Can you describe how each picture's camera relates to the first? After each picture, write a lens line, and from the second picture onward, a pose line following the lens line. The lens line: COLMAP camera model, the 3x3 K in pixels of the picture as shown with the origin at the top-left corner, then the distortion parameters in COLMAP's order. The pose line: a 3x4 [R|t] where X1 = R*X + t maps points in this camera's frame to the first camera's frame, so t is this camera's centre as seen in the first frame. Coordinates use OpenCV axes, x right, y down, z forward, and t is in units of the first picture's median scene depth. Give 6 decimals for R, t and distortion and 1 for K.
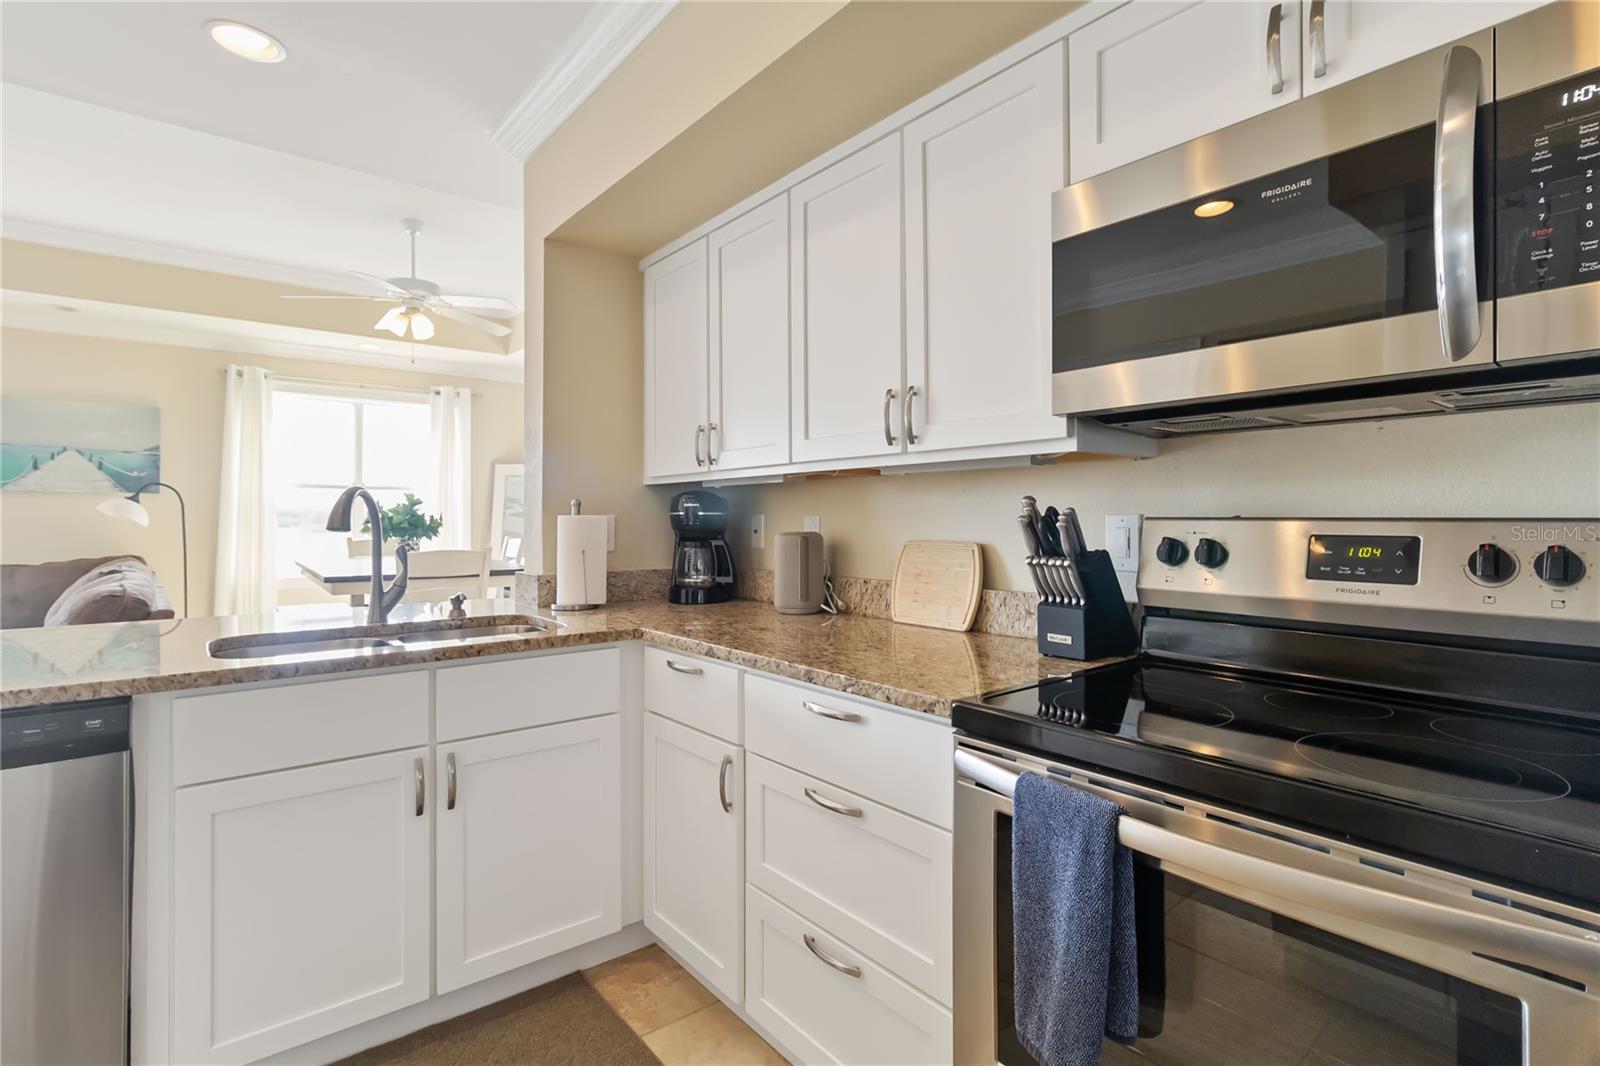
lens RADIAL K [[785.0, 0, 819.5], [0, 785.0, 503.8], [0, 0, 1]] dist [0.002451, 0.000751]
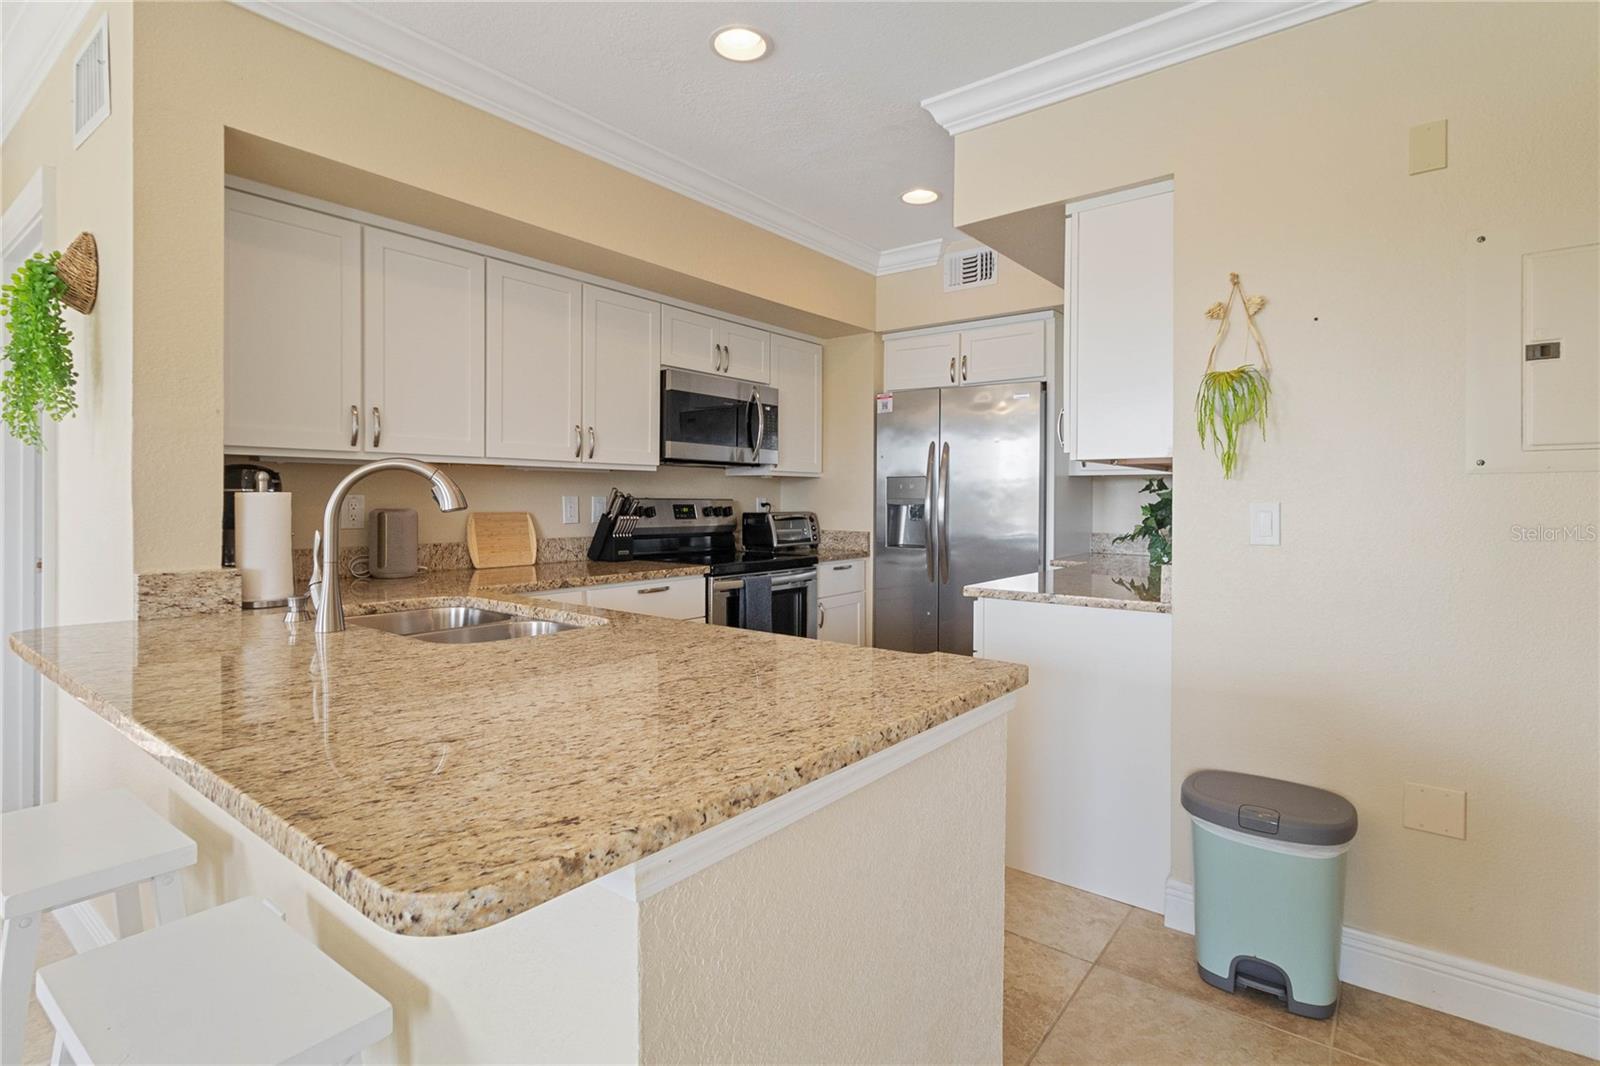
lens RADIAL K [[785.0, 0, 819.5], [0, 785.0, 503.8], [0, 0, 1]] dist [0.002451, 0.000751]
pose [[-0.240404, -0.006177, 0.970653, -1.944686], [-0.023707, 0.999719, 0.000491, 0.018888], [-0.970383, -0.022893, -0.240483, 0.980256]]
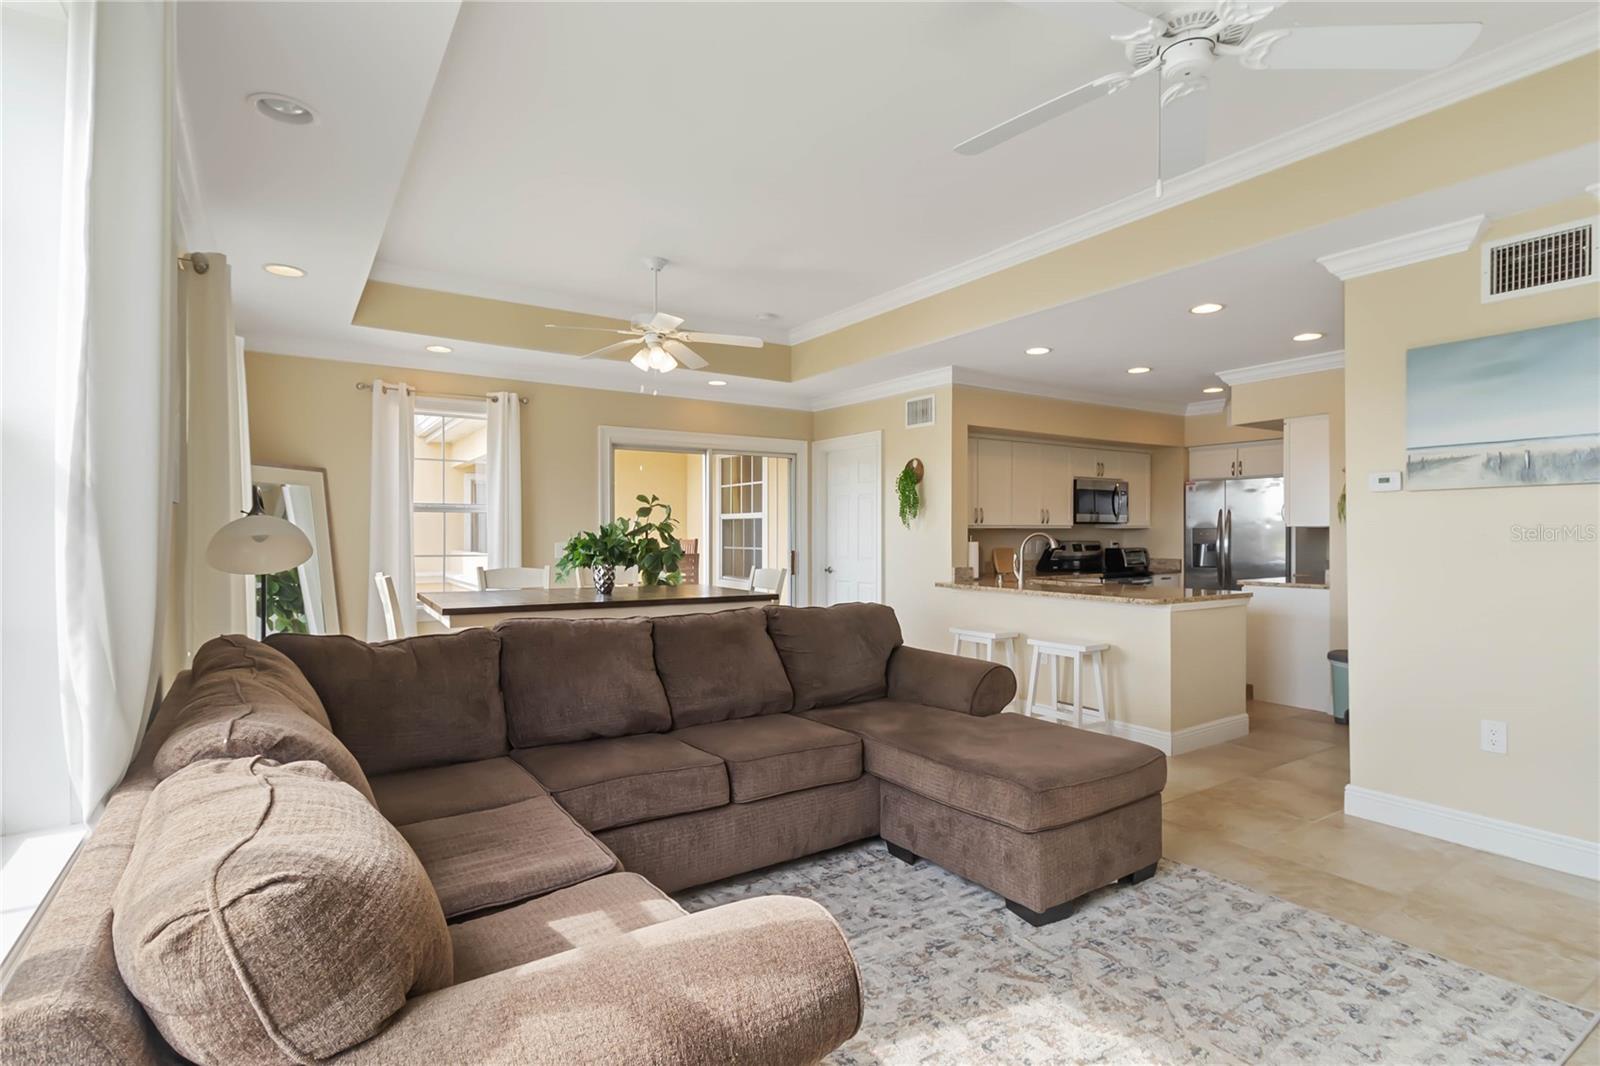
lens RADIAL K [[781.2, 0, 803.2], [0, 781.2, 527.0], [0, 0, 1]] dist [0.002279, 0.000096]
pose [[0.099963, 0.004394, 0.994981, -4.353808], [-0.018889, 0.999818, -0.002518, -0.026562], [-0.994812, -0.018542, 0.100028, 1.986858]]
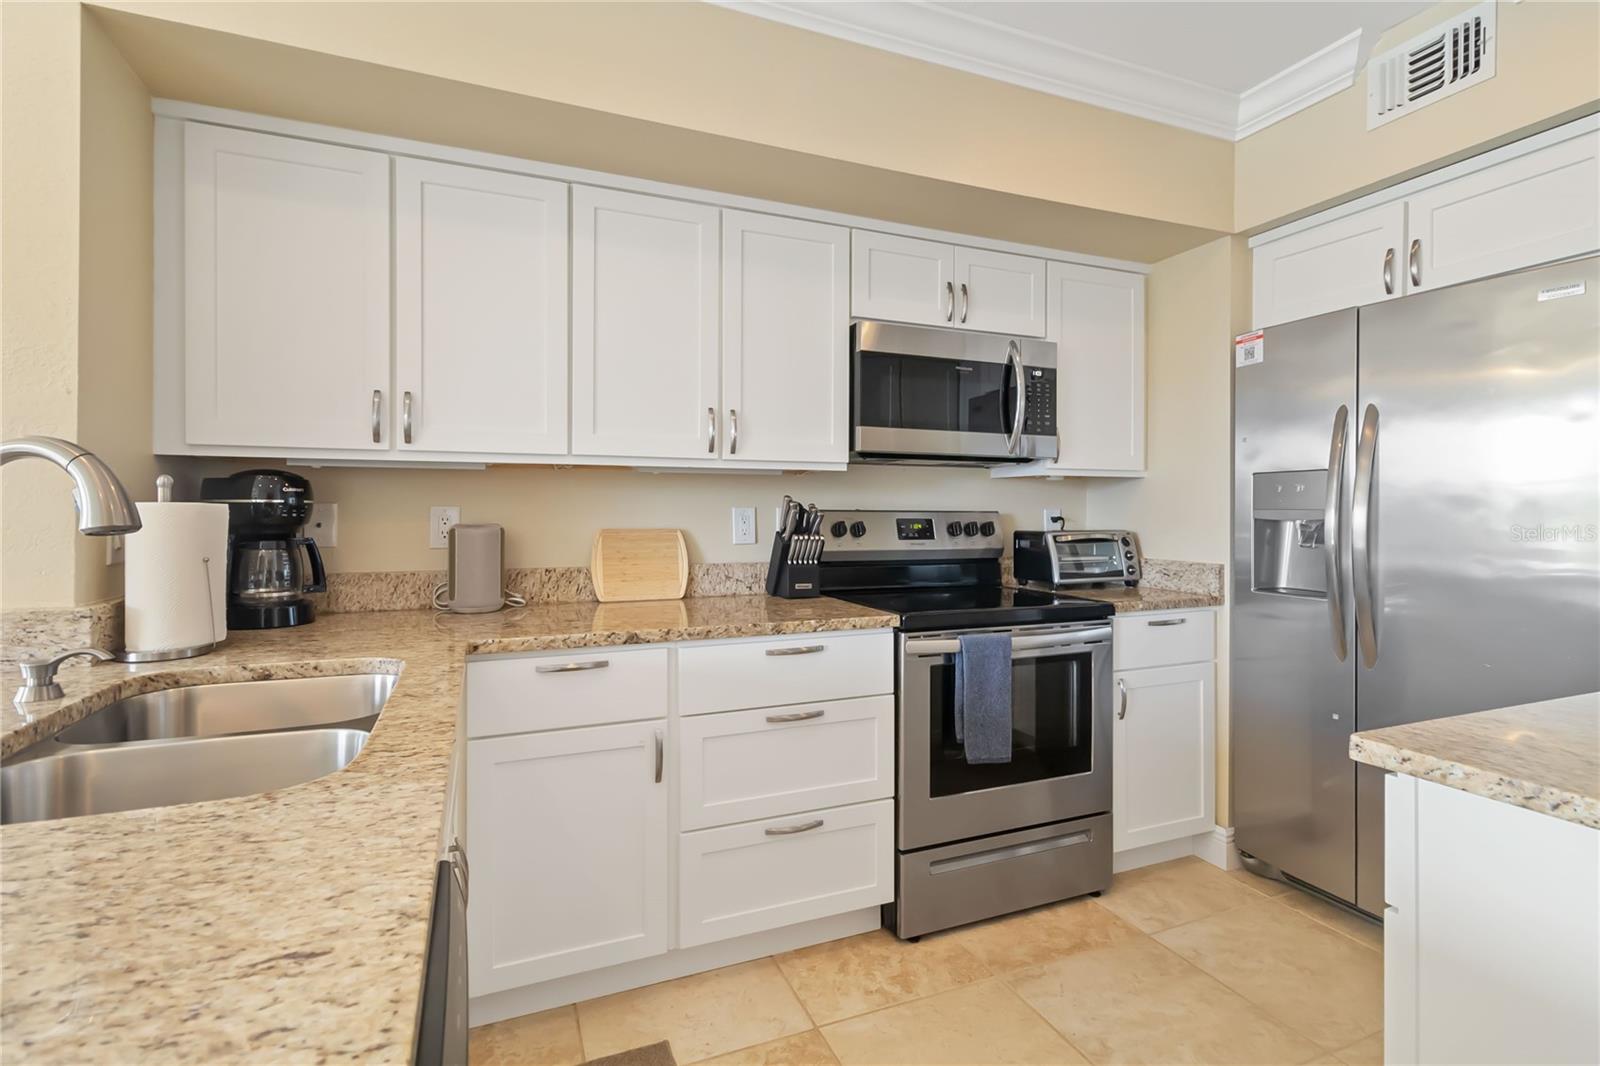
lens RADIAL K [[758.0, 0, 809.7], [0, 758.0, 507.4], [0, 0, 1]] dist [-0.000170, 0.000676]
pose [[0.283721, 0.005893, 0.958889, -1.135331], [-0.021206, 0.999775, 0.000130, 0.011519], [-0.958673, -0.020371, 0.283782, 0.547061]]
